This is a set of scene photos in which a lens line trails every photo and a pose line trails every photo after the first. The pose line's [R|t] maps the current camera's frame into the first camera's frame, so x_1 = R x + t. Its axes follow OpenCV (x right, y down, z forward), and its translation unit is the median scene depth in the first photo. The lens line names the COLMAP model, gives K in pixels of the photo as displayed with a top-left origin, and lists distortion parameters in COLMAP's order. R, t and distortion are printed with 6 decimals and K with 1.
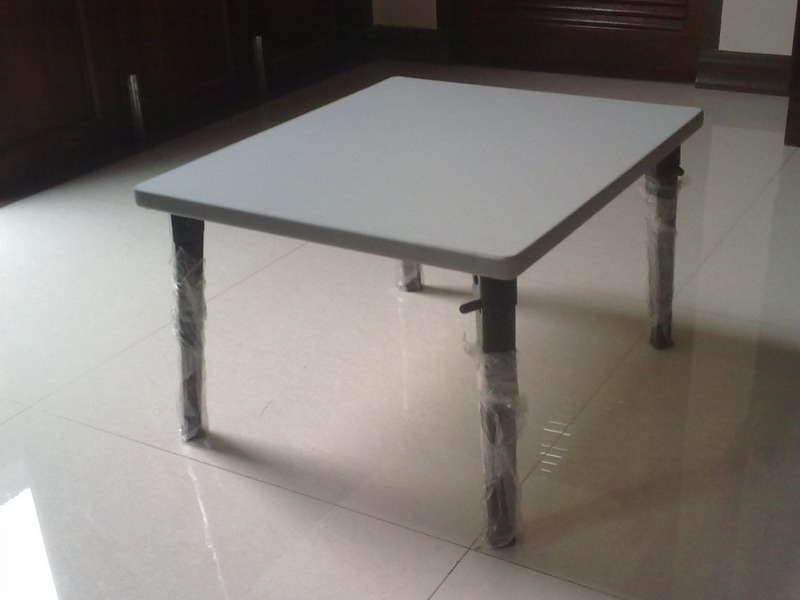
lens RADIAL K [[1090.1, 0, 401.8], [0, 1090.1, 333.5], [0, 0, 1]] dist [0.010593, -0.032938]
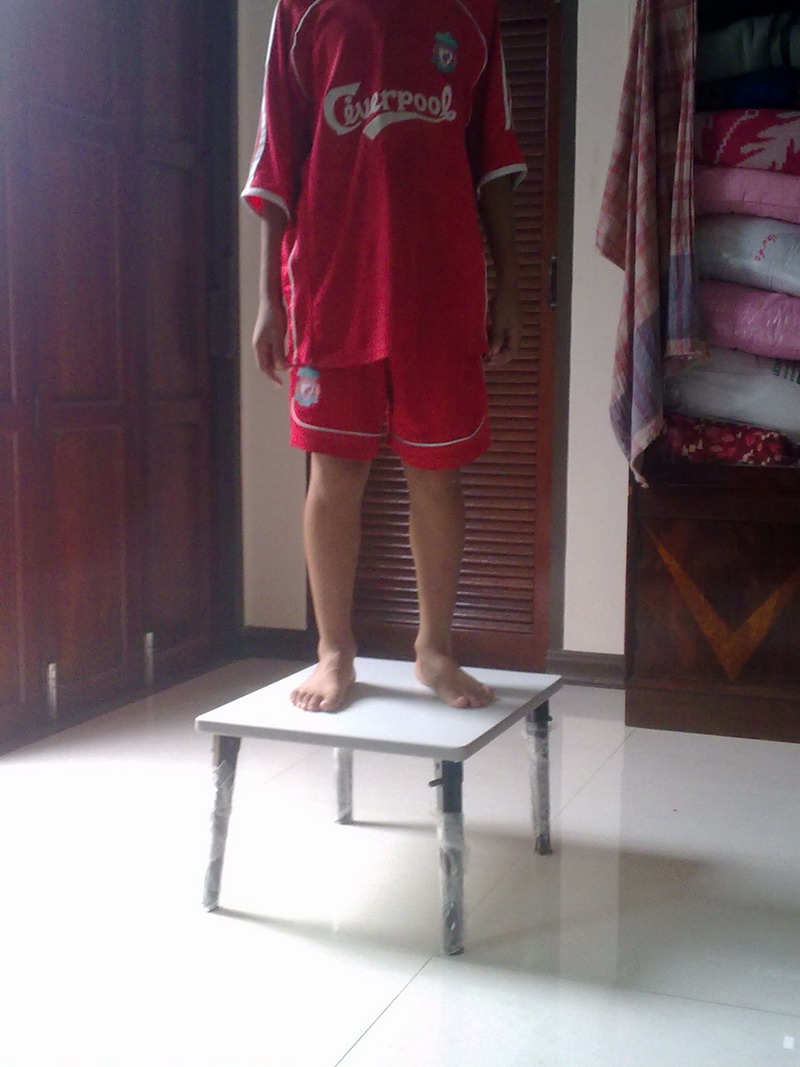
lens RADIAL K [[1454.0, 0, 360.2], [0, 1454.0, 534.5], [0, 0, 1]] dist [0.010593, -0.032938]
pose [[0.989822, 0.022208, 0.140564, -0.265924], [0.026884, 0.940782, -0.337945, 0.263188], [-0.139745, 0.338284, 0.930610, -0.828324]]
